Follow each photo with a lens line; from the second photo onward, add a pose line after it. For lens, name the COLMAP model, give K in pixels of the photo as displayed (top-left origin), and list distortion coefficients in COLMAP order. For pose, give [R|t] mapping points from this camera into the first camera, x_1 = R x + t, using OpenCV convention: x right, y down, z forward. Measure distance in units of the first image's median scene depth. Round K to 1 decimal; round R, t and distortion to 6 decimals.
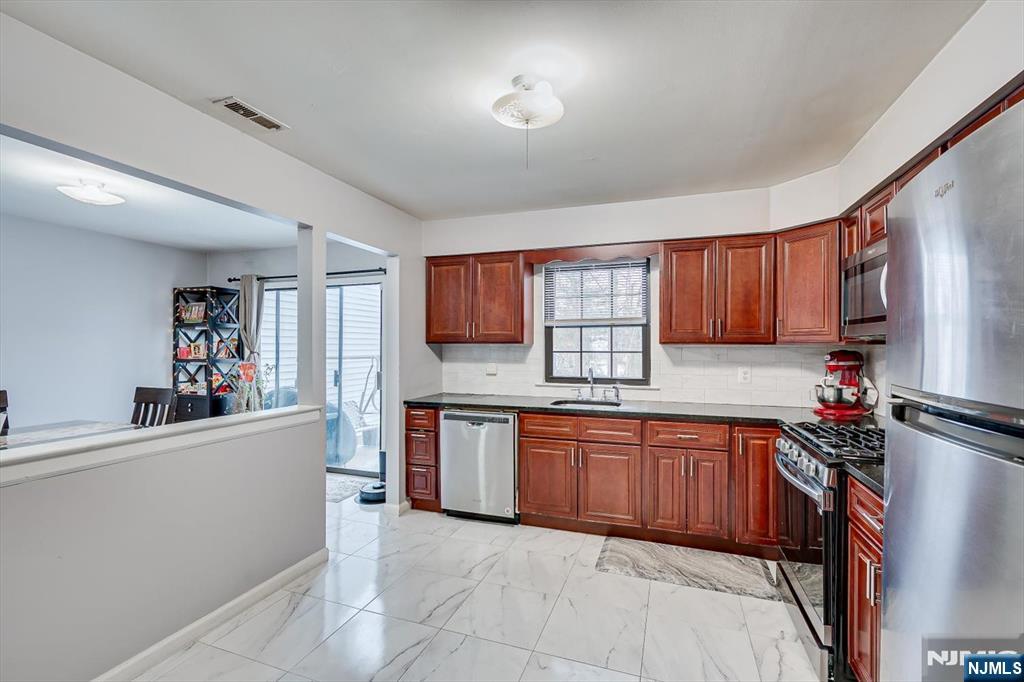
lens RADIAL K [[444.8, 0, 524.9], [0, 444.8, 344.5], [0, 0, 1]] dist [0.002117, 0.000125]
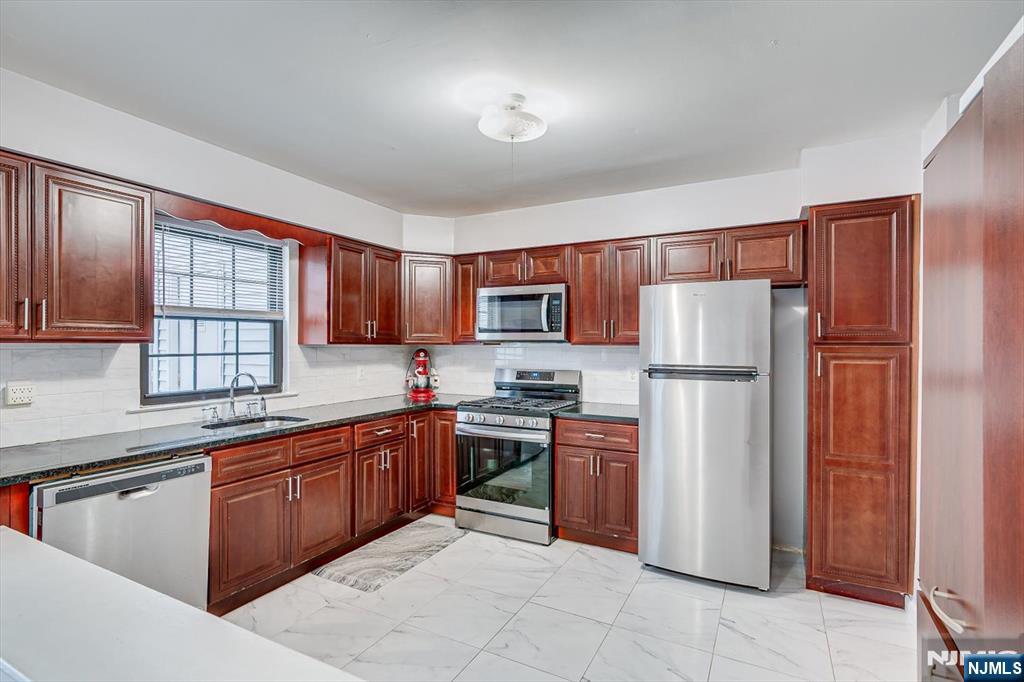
lens RADIAL K [[475.1, 0, 519.7], [0, 475.1, 346.5], [0, 0, 1]] dist [-0.000391, 0.000316]
pose [[0.151163, -0.004822, 0.988497, -0.628452], [-0.006279, 0.999963, 0.005838, -0.004150], [-0.988489, -0.007089, 0.151127, 0.463057]]
